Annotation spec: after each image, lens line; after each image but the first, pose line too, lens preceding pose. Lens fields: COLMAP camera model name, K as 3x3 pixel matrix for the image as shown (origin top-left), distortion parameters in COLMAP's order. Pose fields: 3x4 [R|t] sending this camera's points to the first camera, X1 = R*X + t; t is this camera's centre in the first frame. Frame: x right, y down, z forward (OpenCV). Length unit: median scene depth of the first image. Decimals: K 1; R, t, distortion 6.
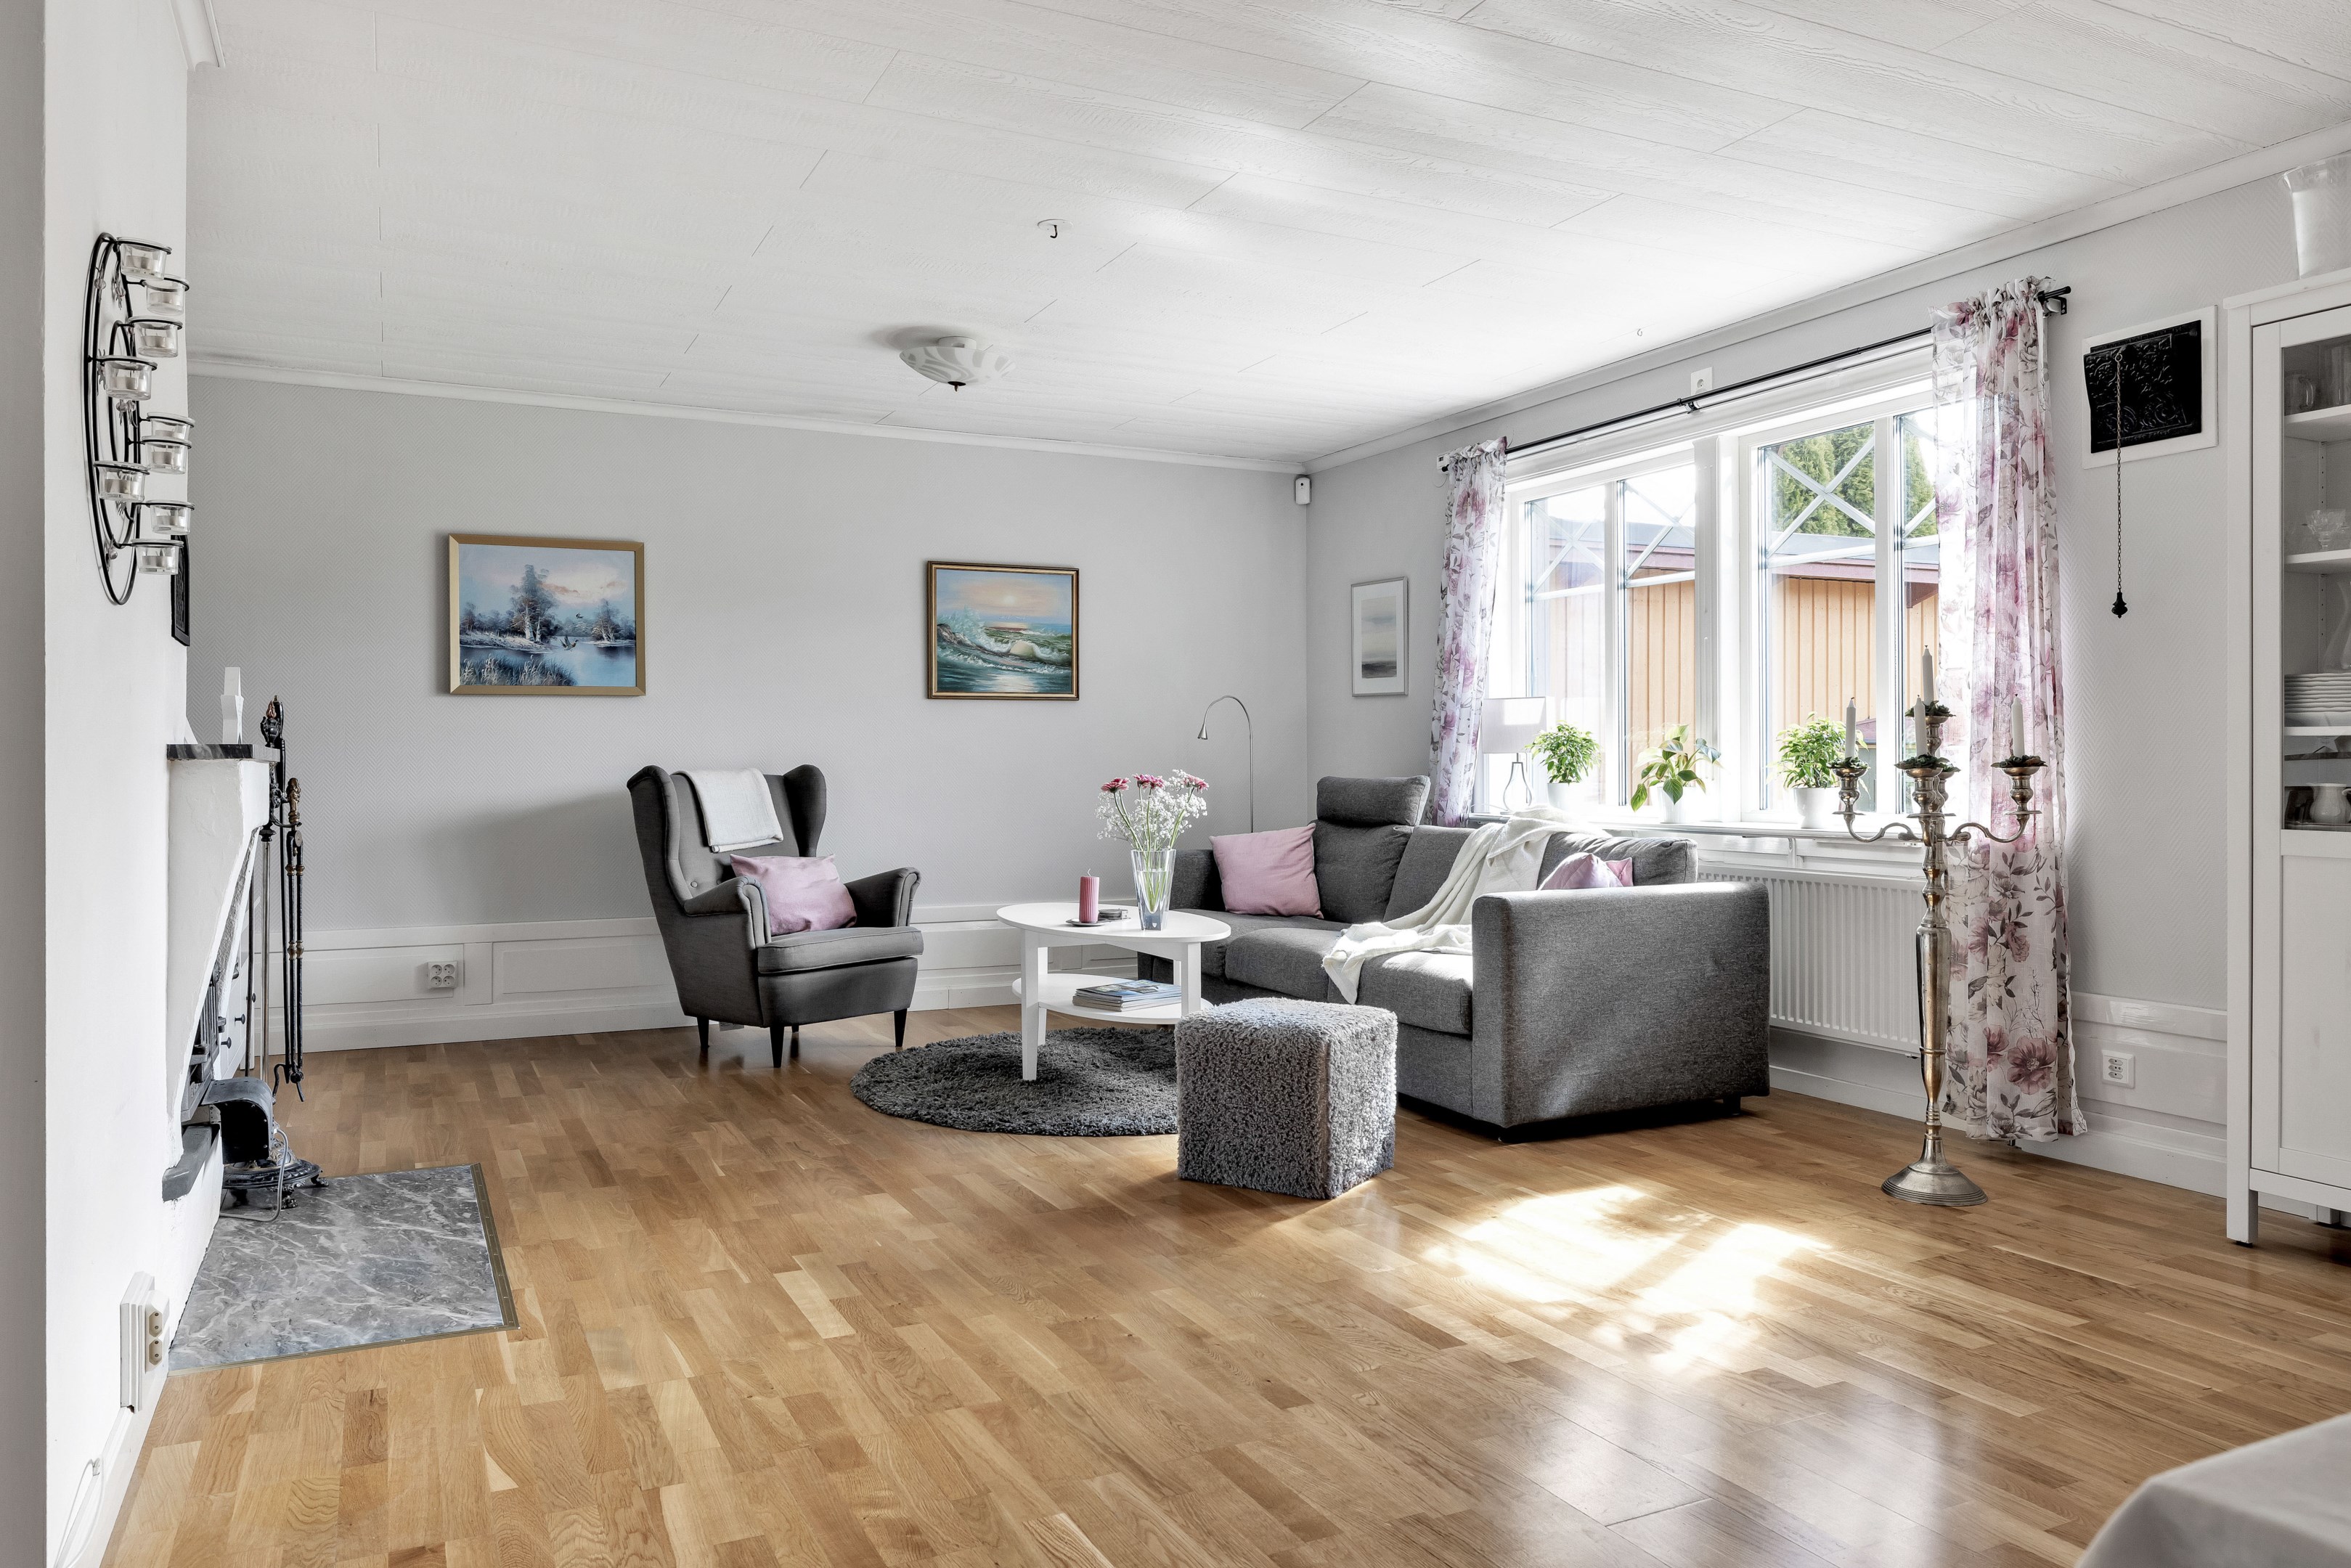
lens RADIAL K [[1568.8, 0, 1175.5], [0, 1568.8, 784.0], [0, 0, 1]] dist [-0.003336, 0.001127]
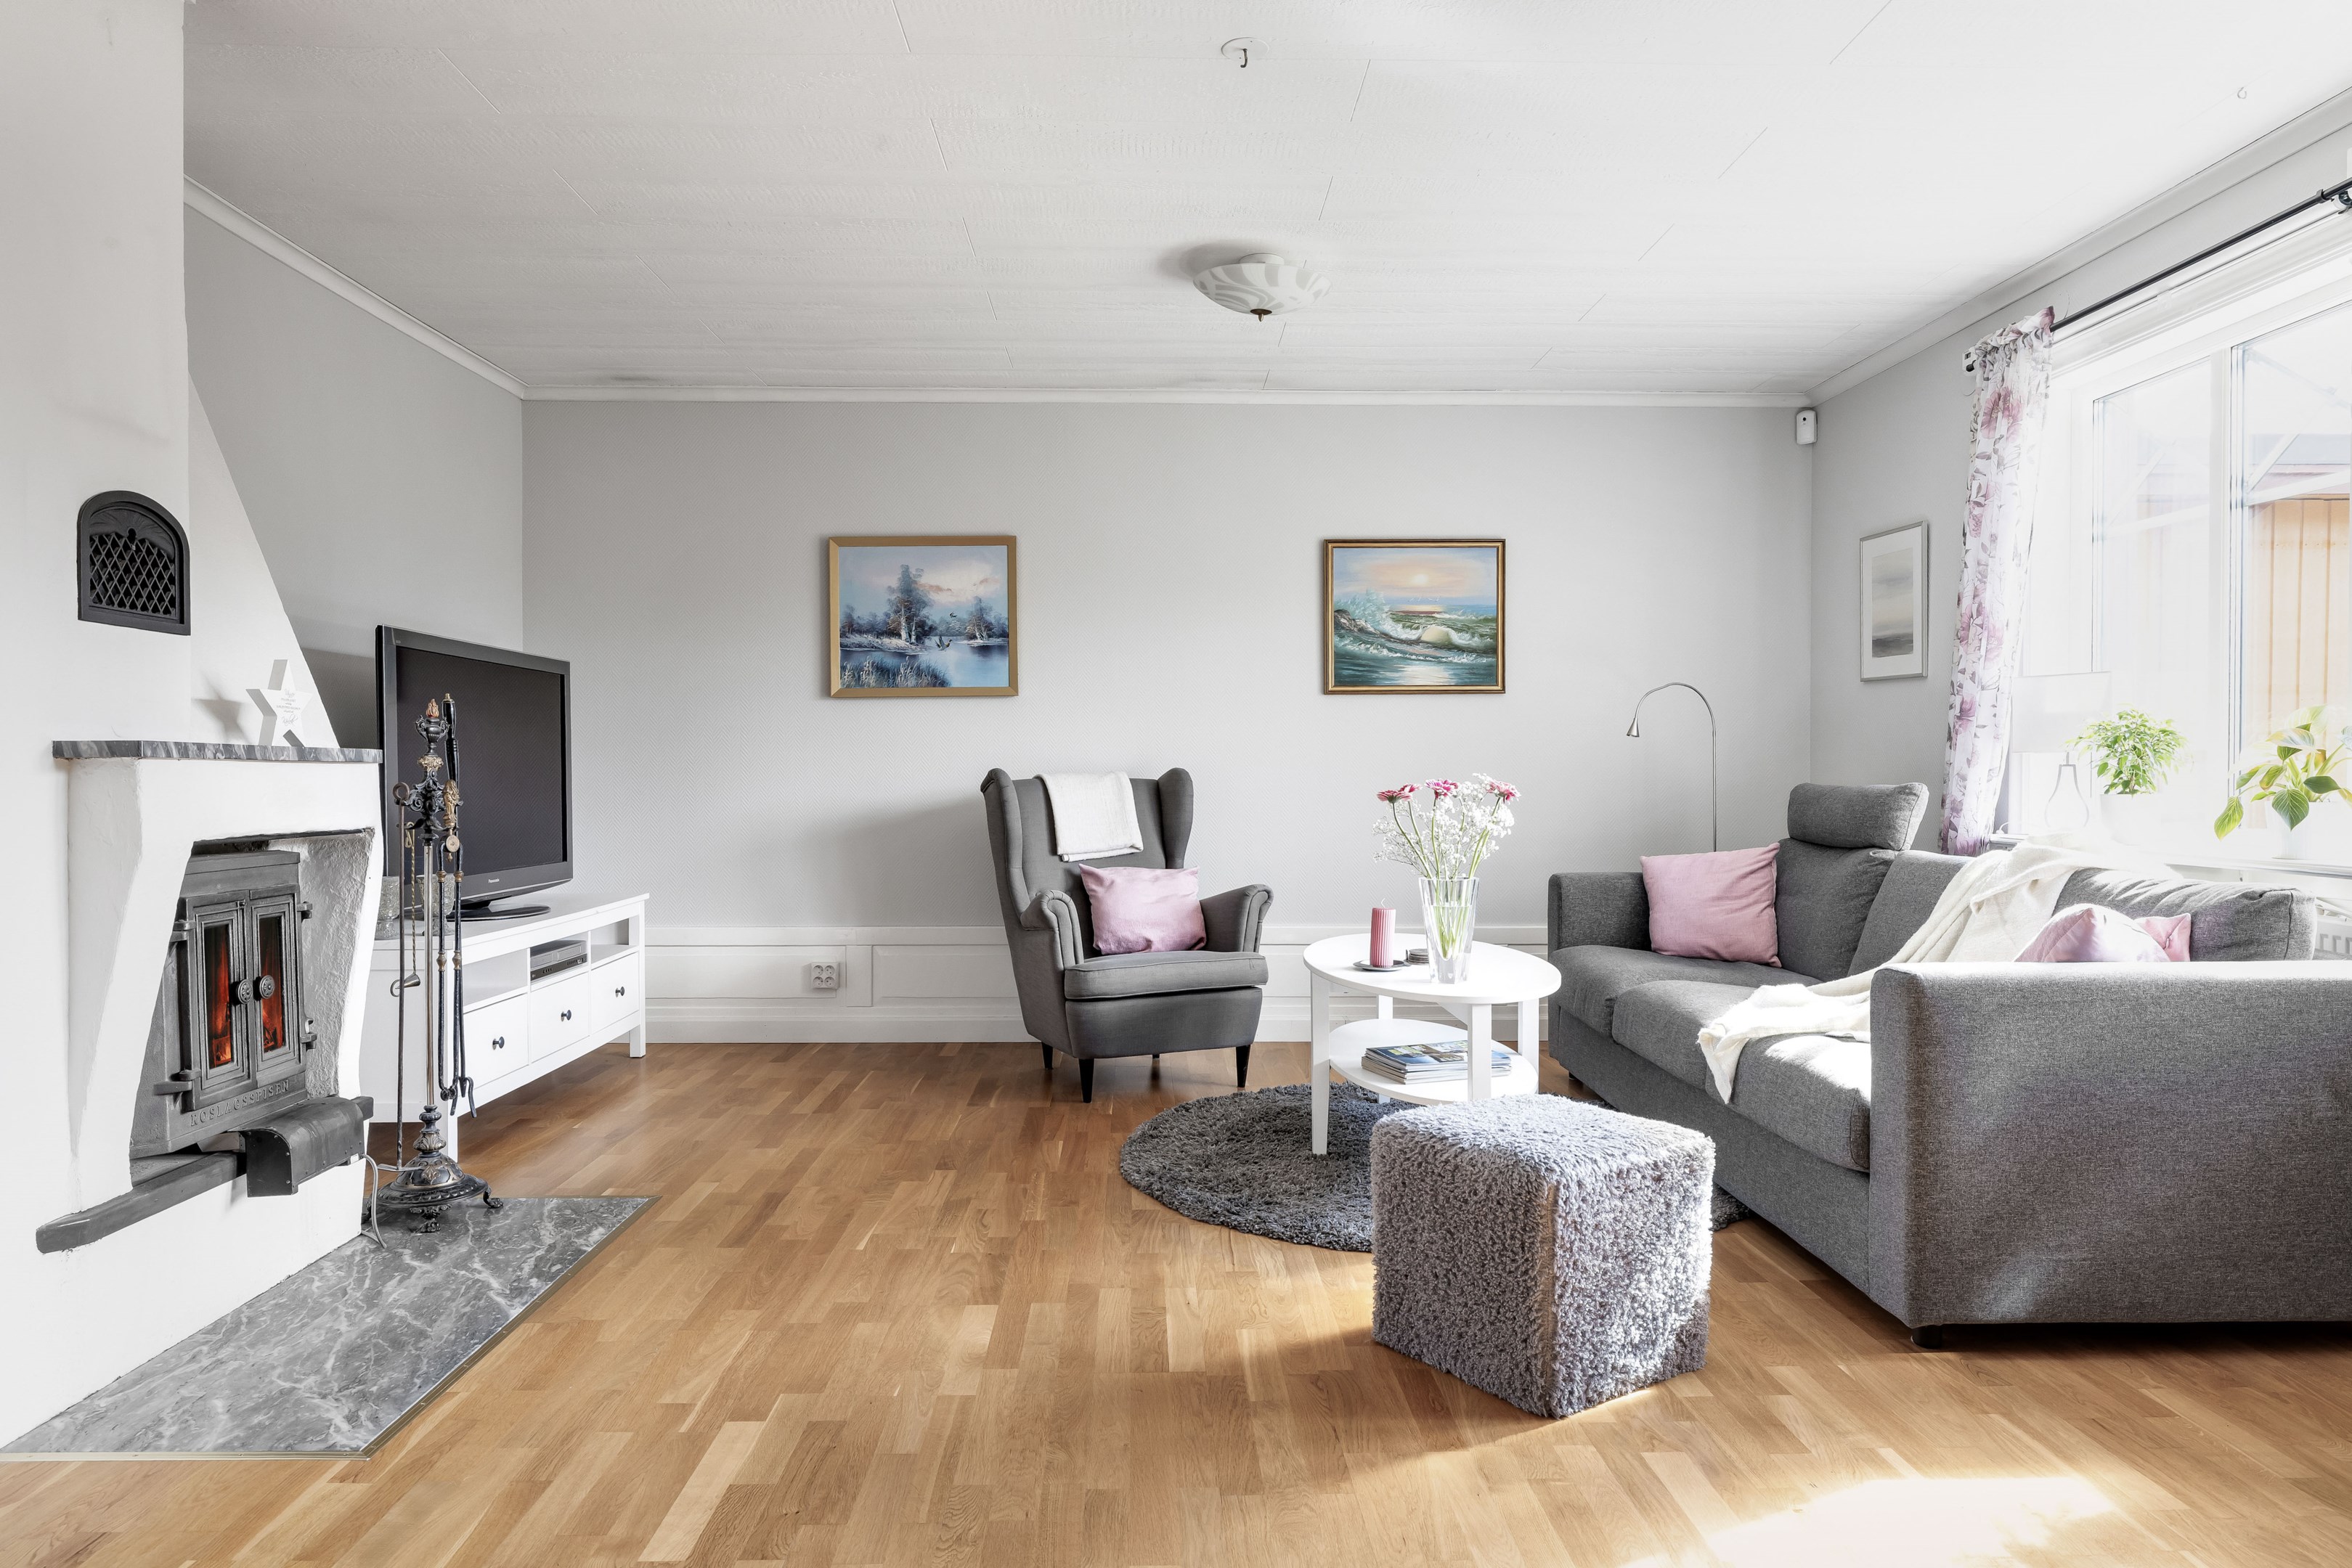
lens RADIAL K [[1467.7, 0, 1178.5], [0, 1467.7, 813.0], [0, 0, 1]] dist [-0.005927, 0.002778]
pose [[0.910681, 0.013122, -0.412902, 0.130081], [-0.006119, 0.999814, 0.018278, -0.001722], [0.413065, -0.014119, 0.910592, 0.234141]]
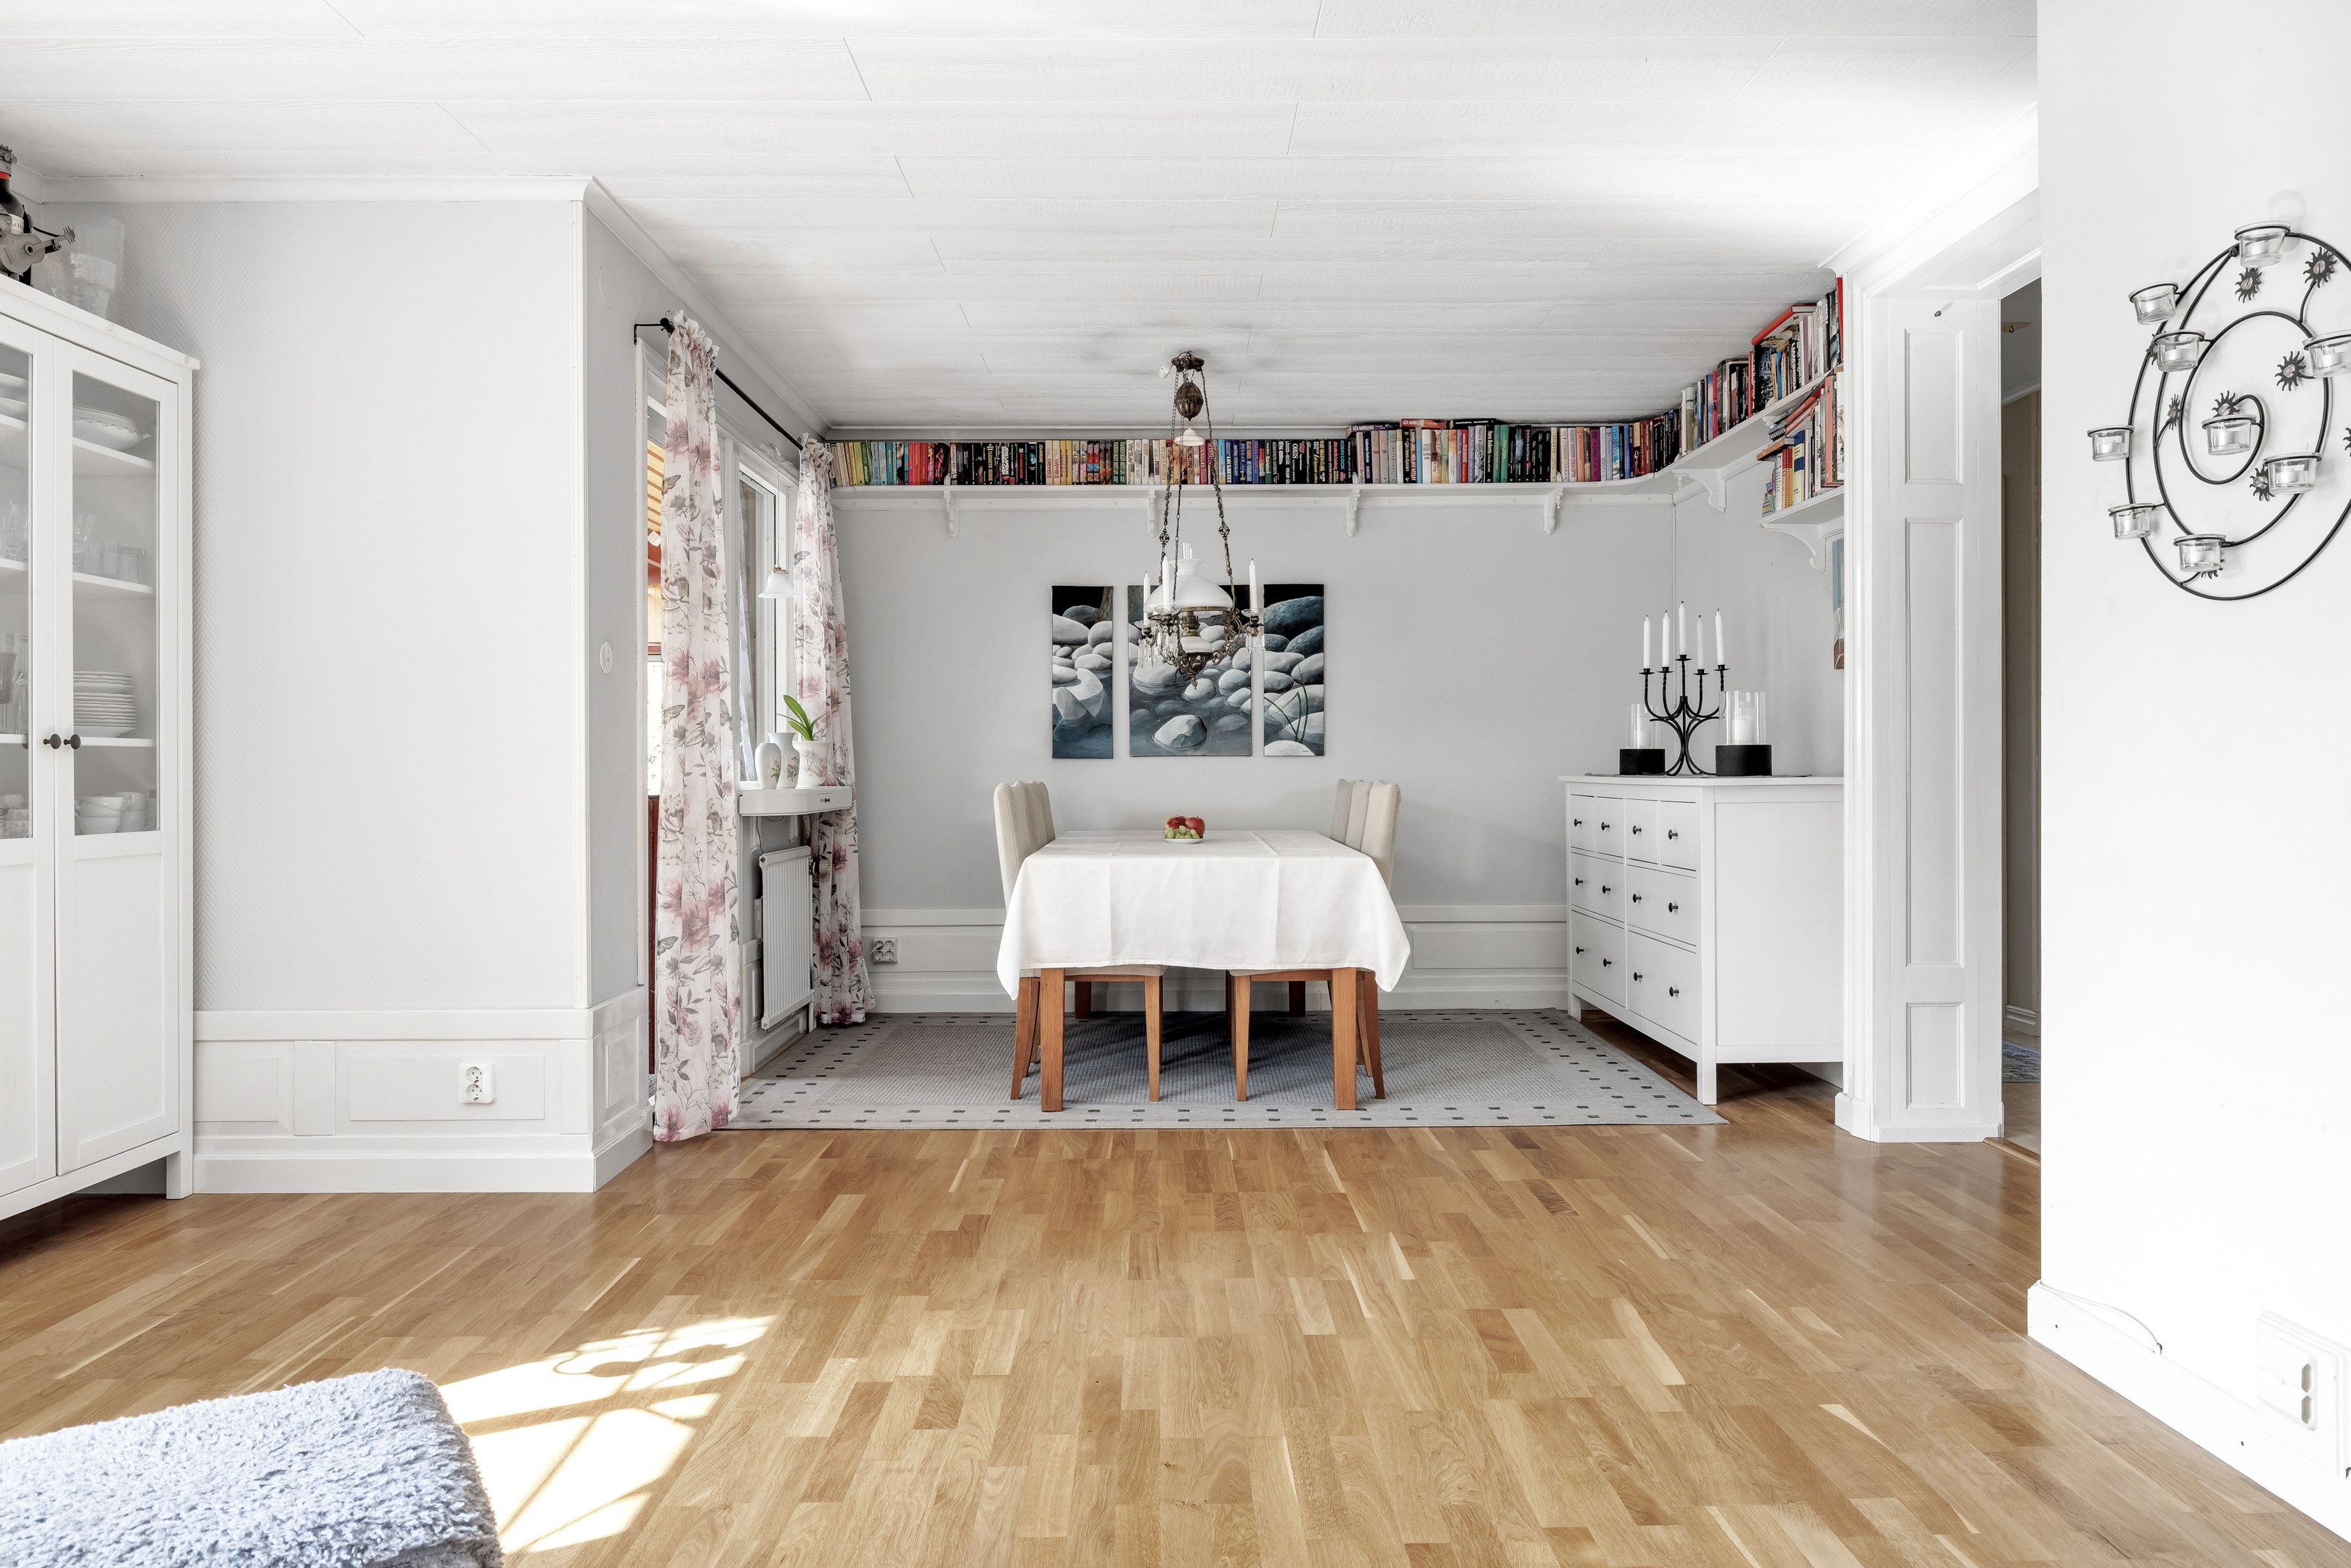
lens RADIAL K [[1568.8, 0, 1175.5], [0, 1568.8, 784.0], [0, 0, 1]] dist [-0.003336, 0.001127]
pose [[-0.902929, 0.001157, 0.429789, -0.180555], [0.008529, 0.999848, 0.015227, -0.007491], [-0.429705, 0.017415, -0.902801, 0.820108]]
